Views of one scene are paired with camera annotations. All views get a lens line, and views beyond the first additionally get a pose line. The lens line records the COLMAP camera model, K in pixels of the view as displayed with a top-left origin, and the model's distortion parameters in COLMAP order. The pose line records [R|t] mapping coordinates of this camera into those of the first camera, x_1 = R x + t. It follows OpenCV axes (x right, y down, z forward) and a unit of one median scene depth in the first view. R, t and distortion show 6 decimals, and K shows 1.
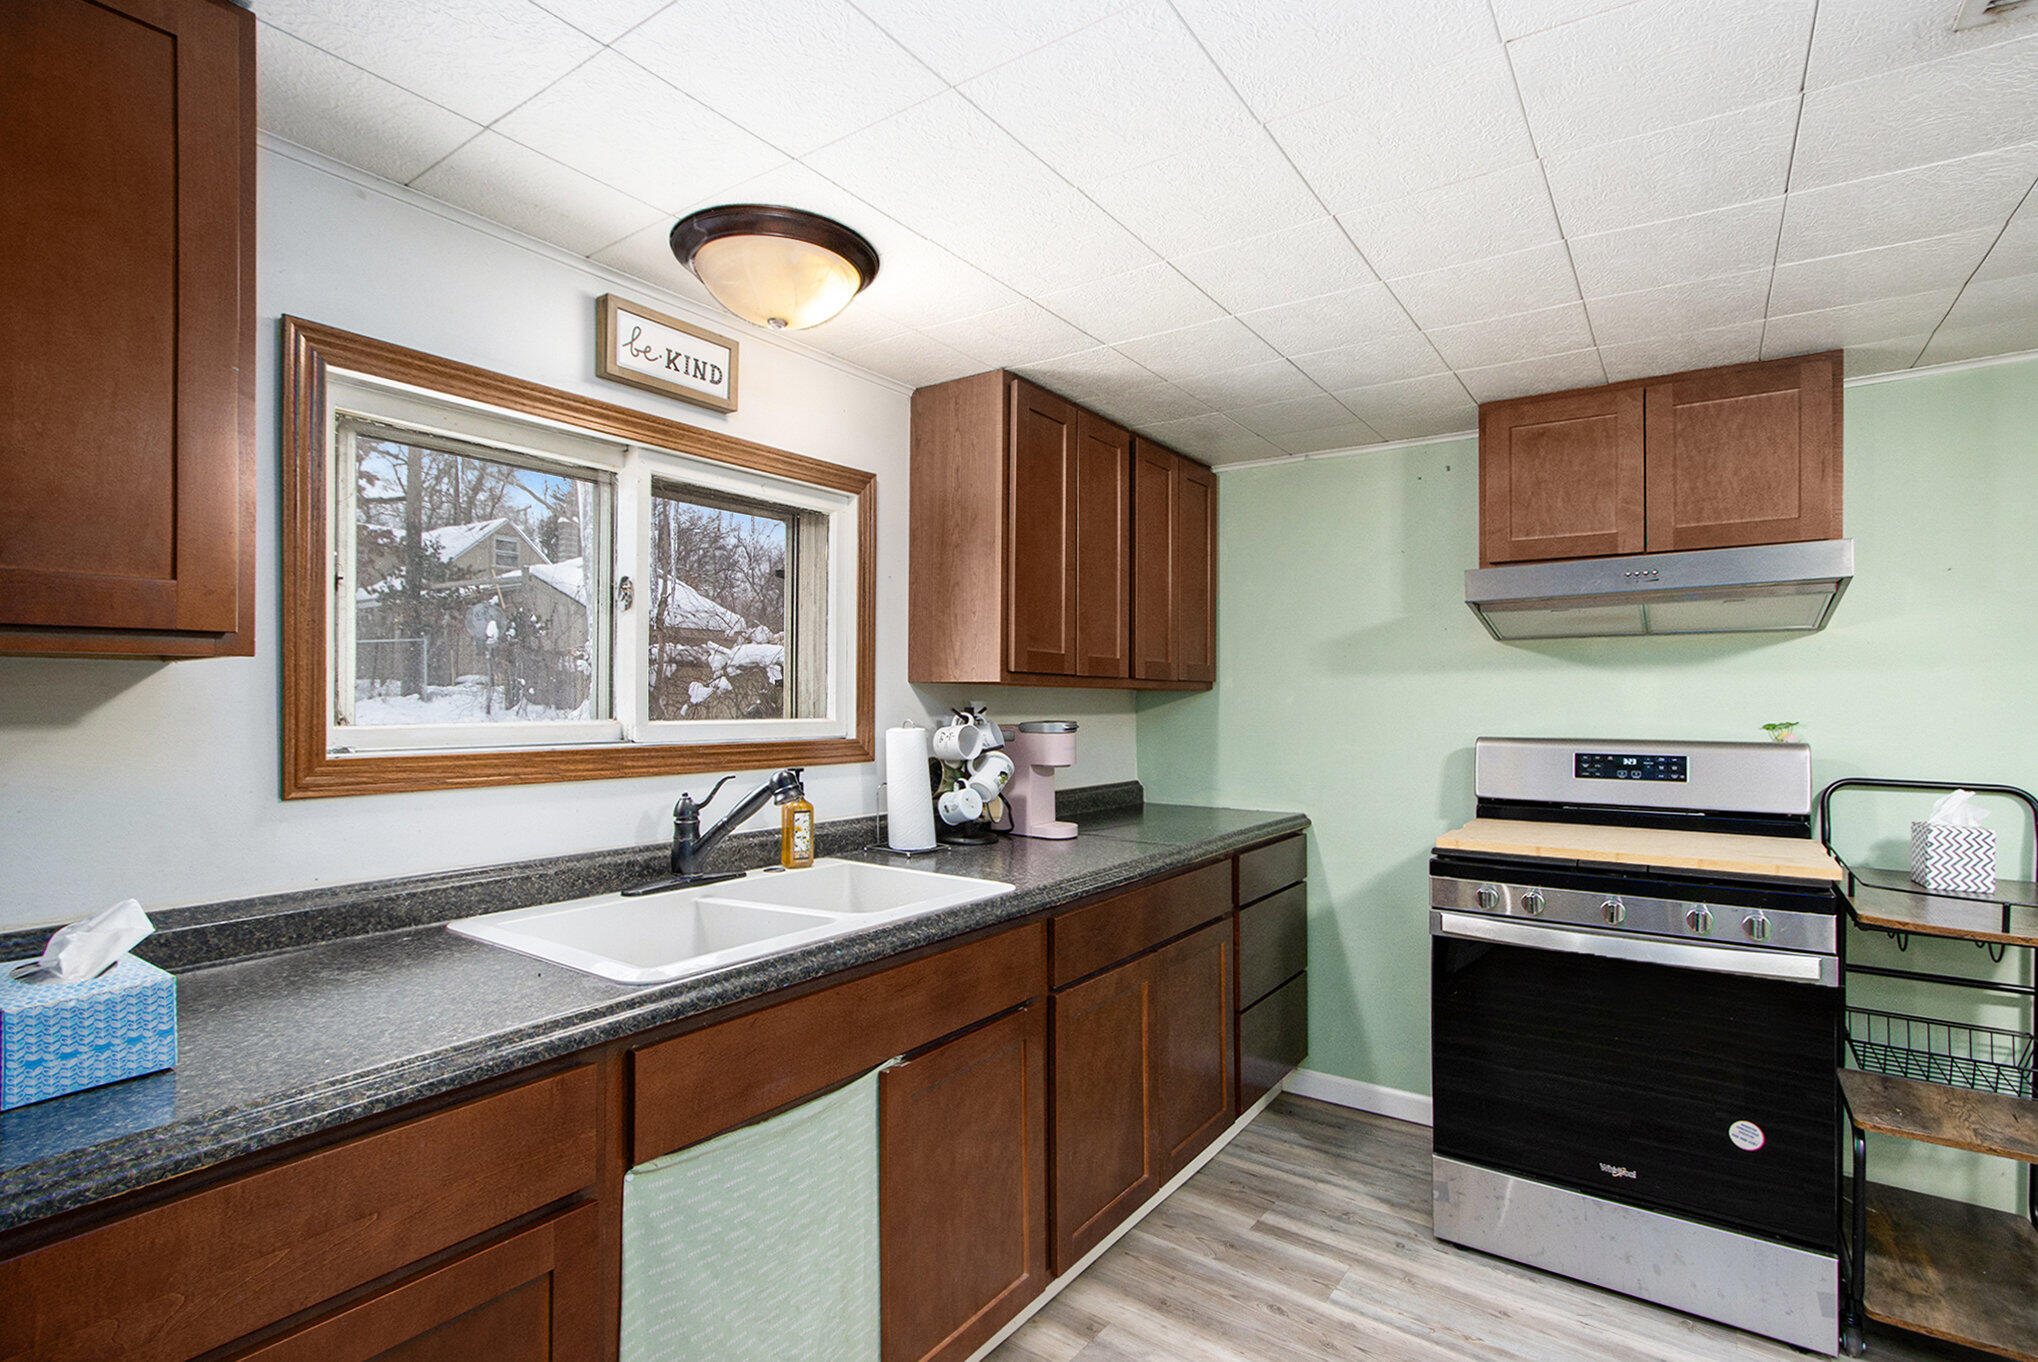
lens RADIAL K [[972.9, 0, 1037.7], [0, 972.9, 680.1], [0, 0, 1]] dist [-0.014274, 0.001270]
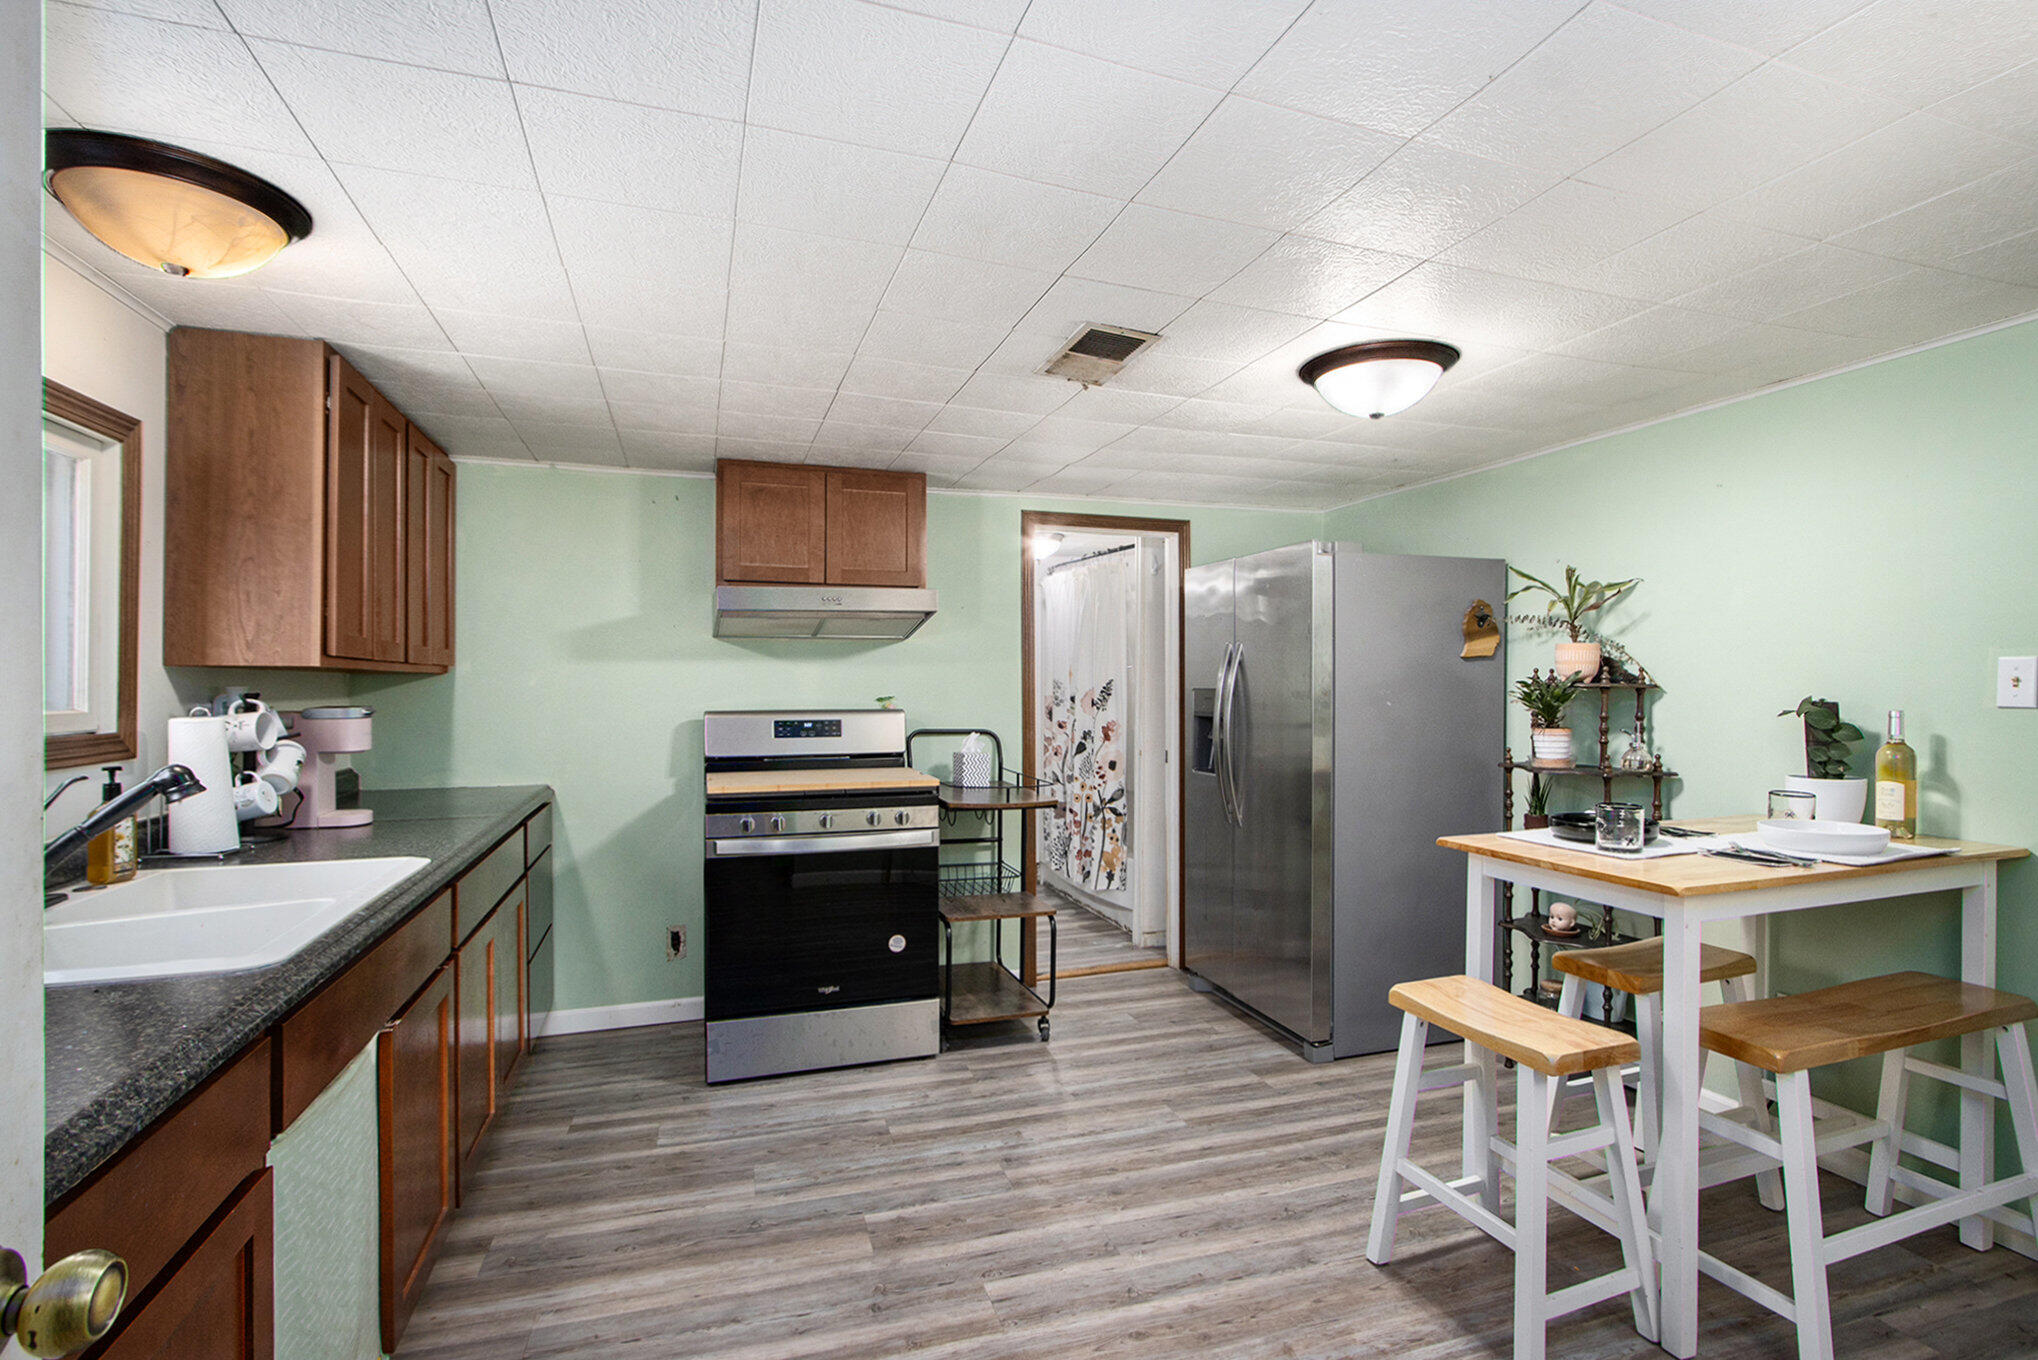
lens RADIAL K [[948.9, 0, 1024.7], [0, 948.9, 683.9], [0, 0, 1]] dist [-0.015096, 0.000455]
pose [[0.591221, -0.004530, 0.806497, -0.374351], [-0.015244, 0.999743, 0.016790, -0.007050], [-0.806366, -0.022221, 0.591000, -0.115394]]
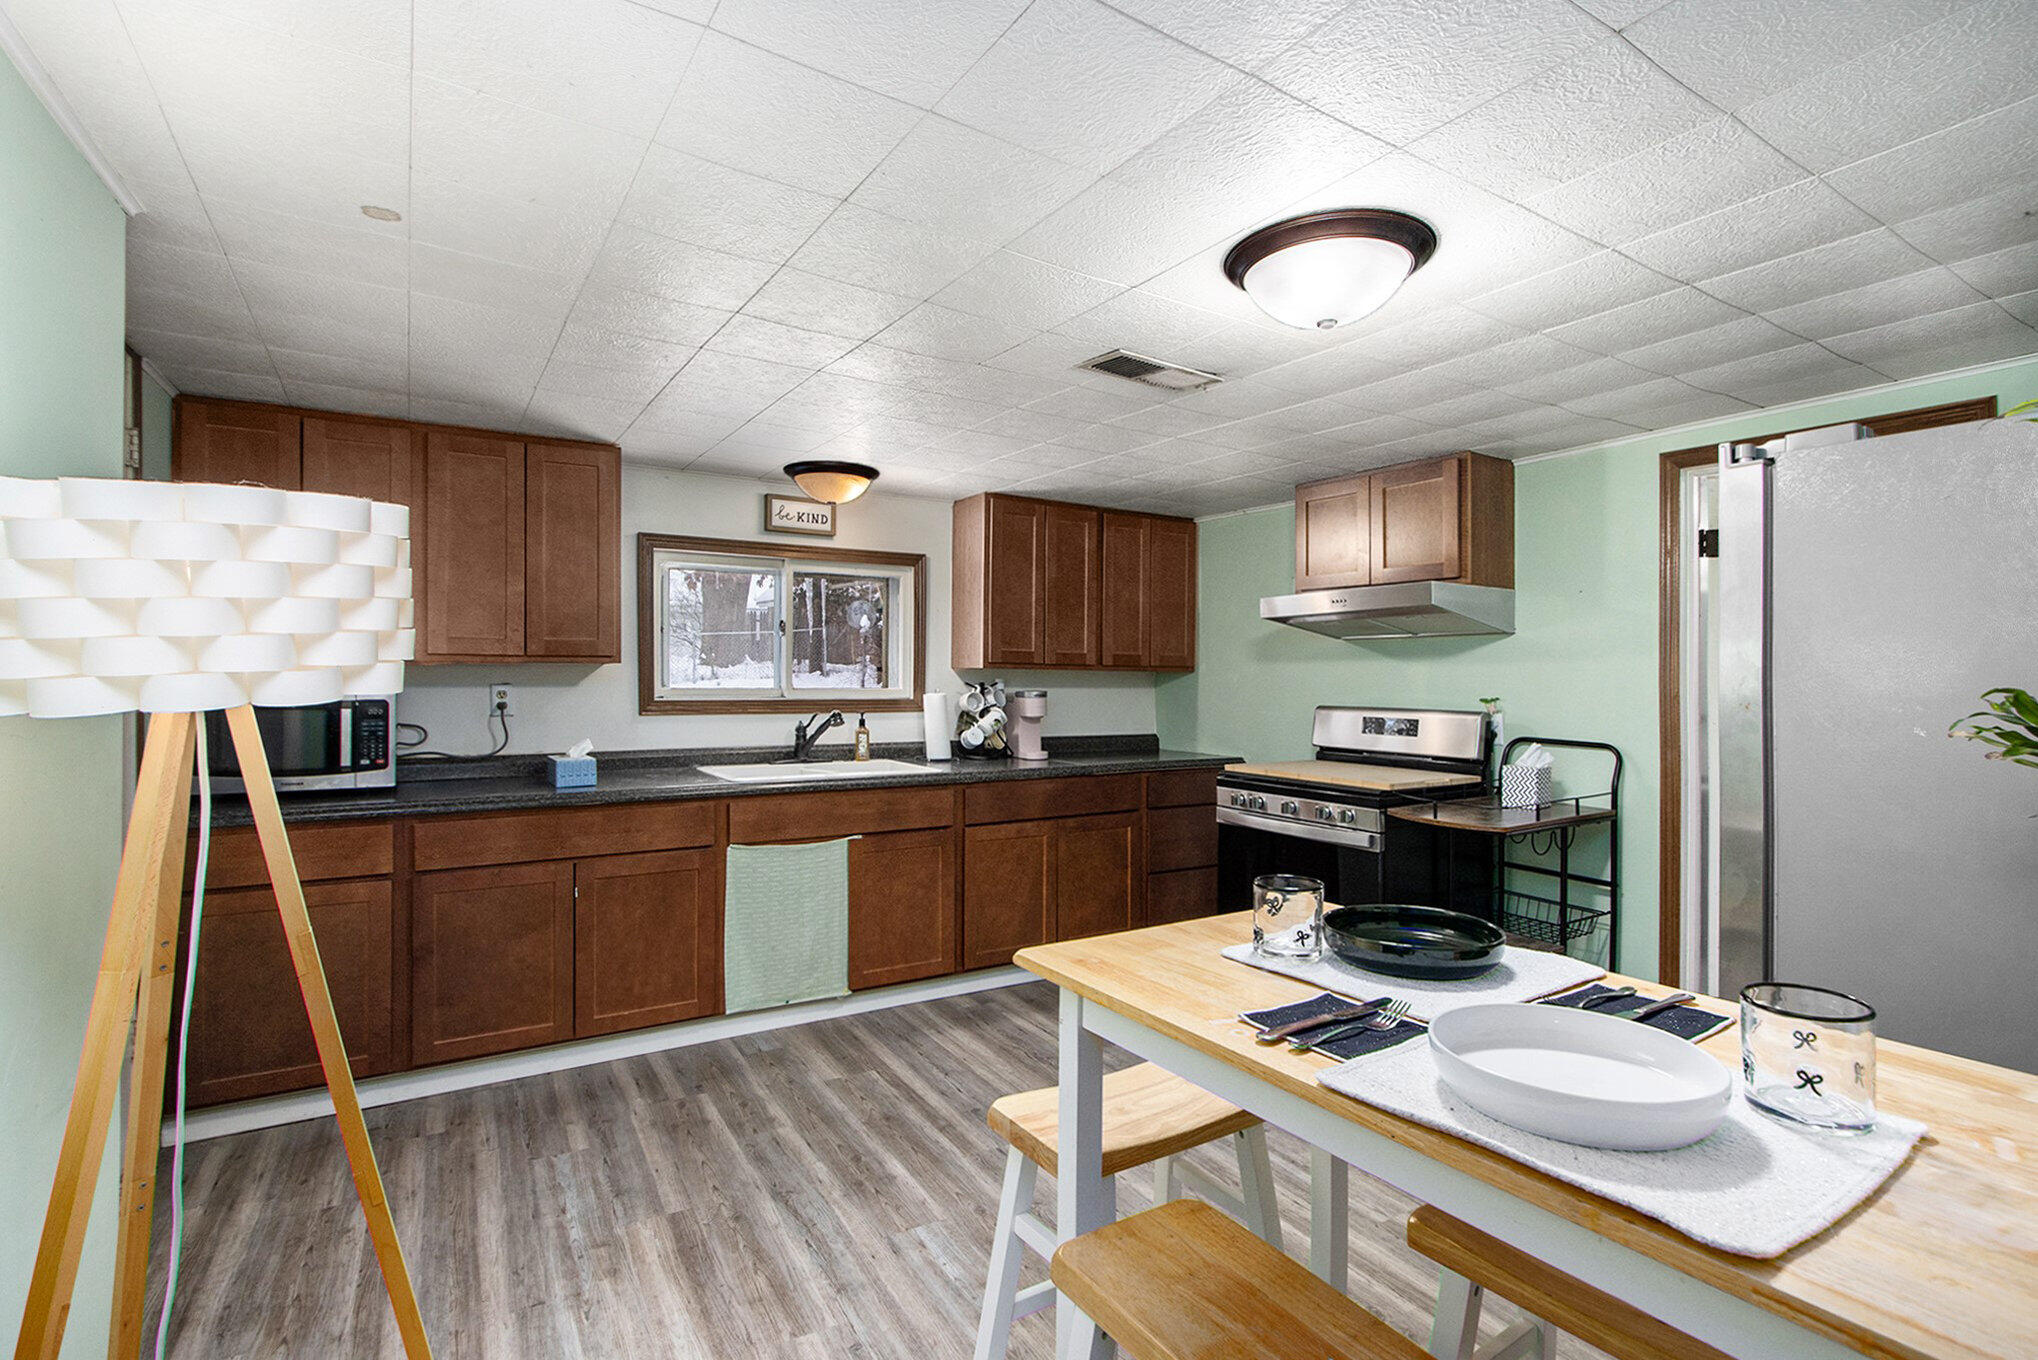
lens RADIAL K [[972.9, 0, 1037.7], [0, 972.9, 679.1], [0, 0, 1]] dist [-0.014274, 0.001270]
pose [[0.925880, 0.005919, -0.377770, 0.728886], [0.002919, 0.999735, 0.022820, -0.018905], [0.377806, -0.022231, 0.925618, -0.624150]]
